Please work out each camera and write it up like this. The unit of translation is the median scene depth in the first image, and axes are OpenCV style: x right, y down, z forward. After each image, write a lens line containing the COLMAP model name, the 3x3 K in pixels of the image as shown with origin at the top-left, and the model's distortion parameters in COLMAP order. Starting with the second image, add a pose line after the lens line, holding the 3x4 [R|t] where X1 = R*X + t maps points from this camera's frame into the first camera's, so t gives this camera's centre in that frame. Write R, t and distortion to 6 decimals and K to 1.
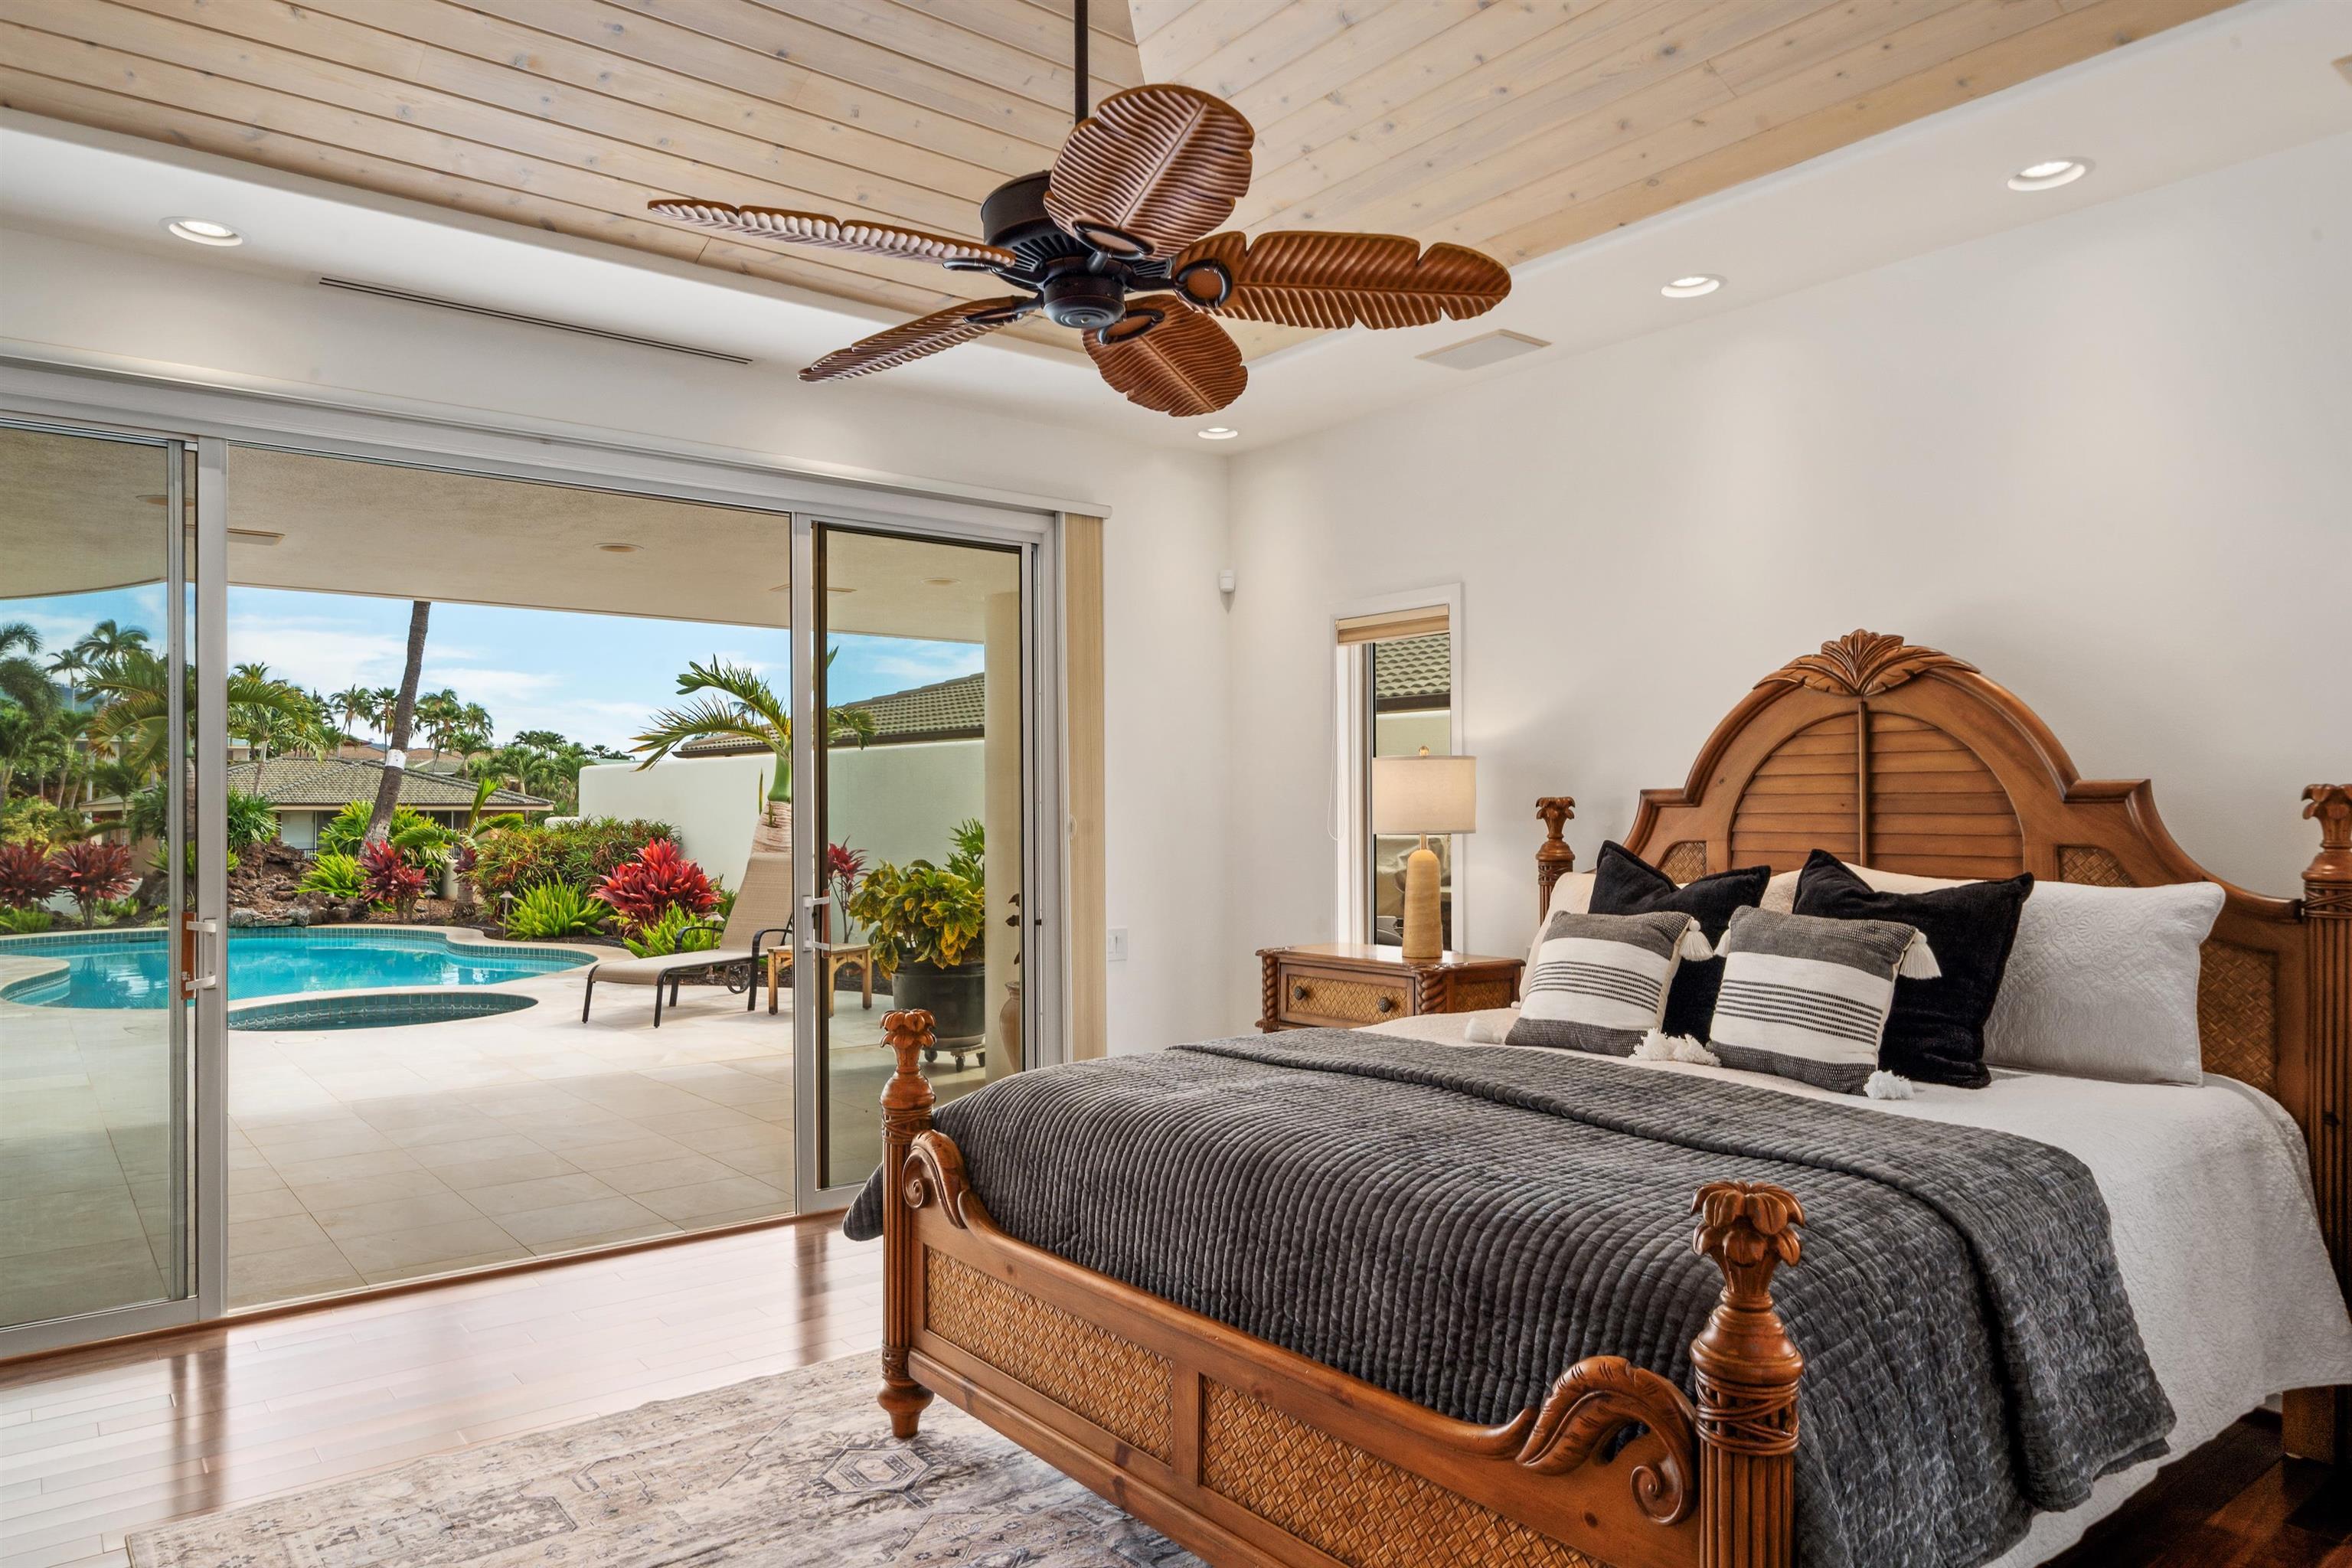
lens RADIAL K [[1490.1, 0, 1174.2], [0, 1490.1, 793.2], [0, 0, 1]] dist [0.001486, 0.003923]
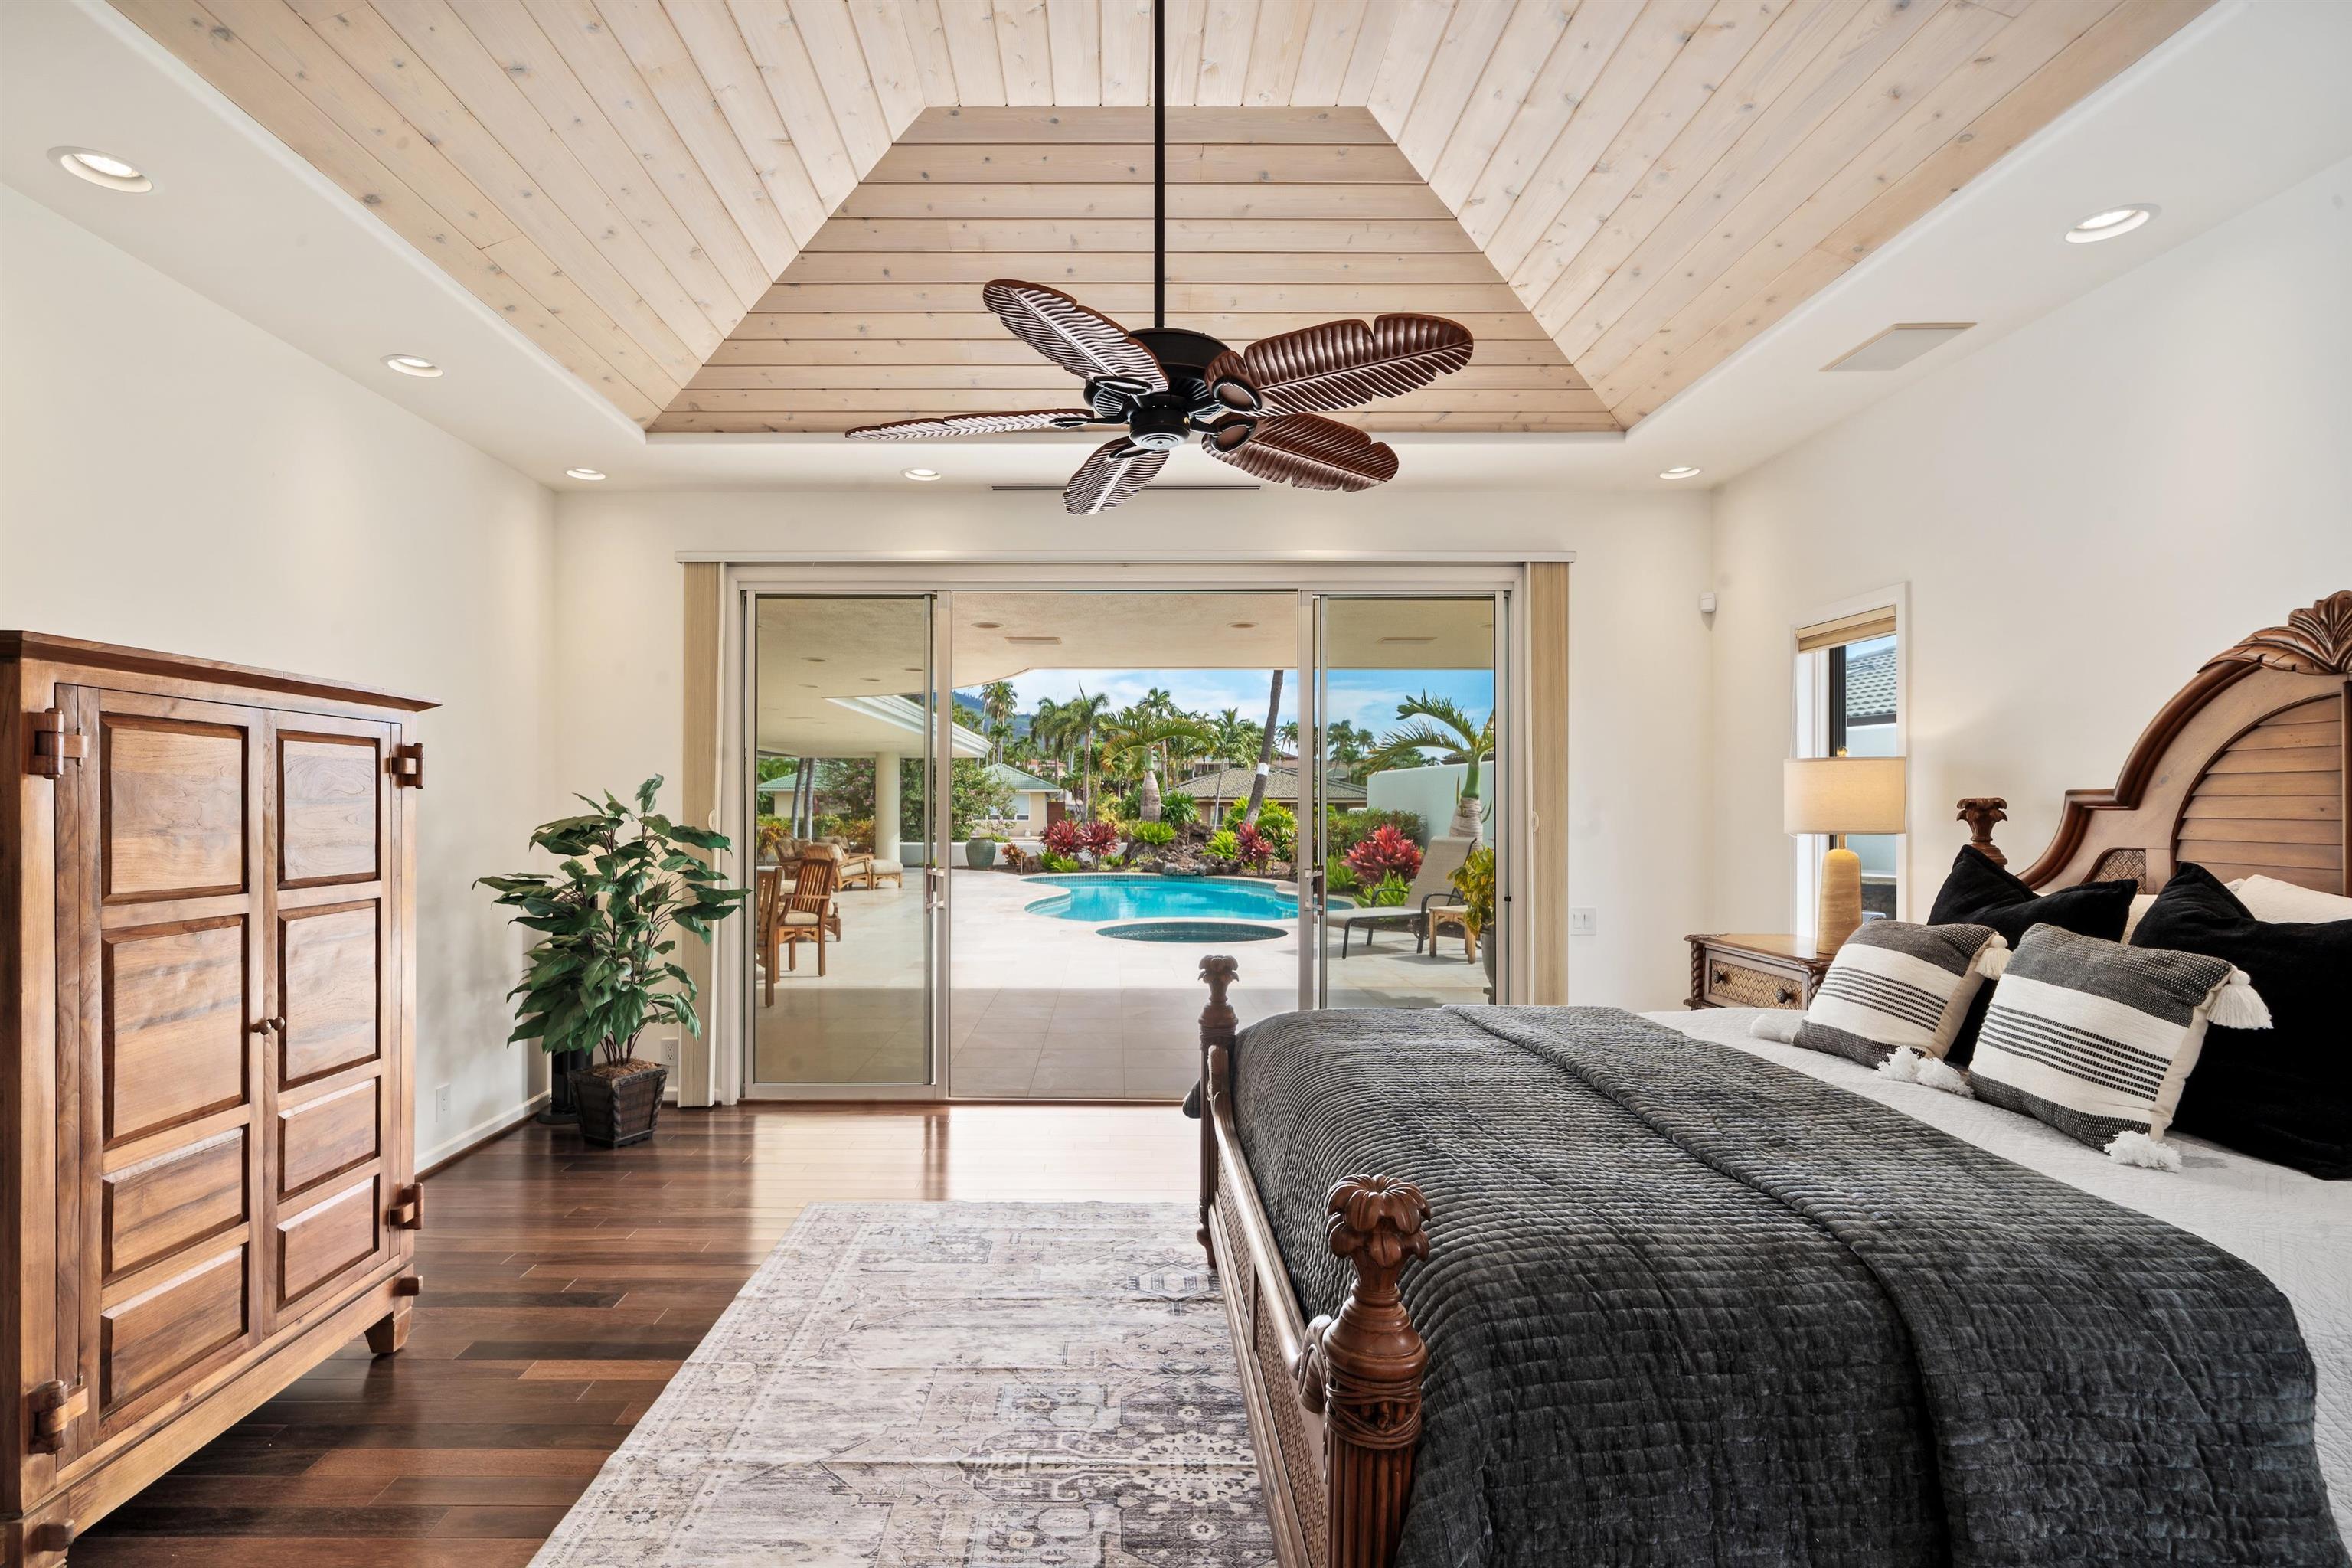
lens RADIAL K [[1119.7, 0, 1174.2], [0, 1119.7, 790.0], [0, 0, 1]] dist [-0.000794, 0.000758]
pose [[0.783019, -0.002577, -0.621992, 0.325148], [0.003095, 0.999995, -0.000246, -0.004370], [0.621990, -0.001732, 0.783024, 0.130288]]
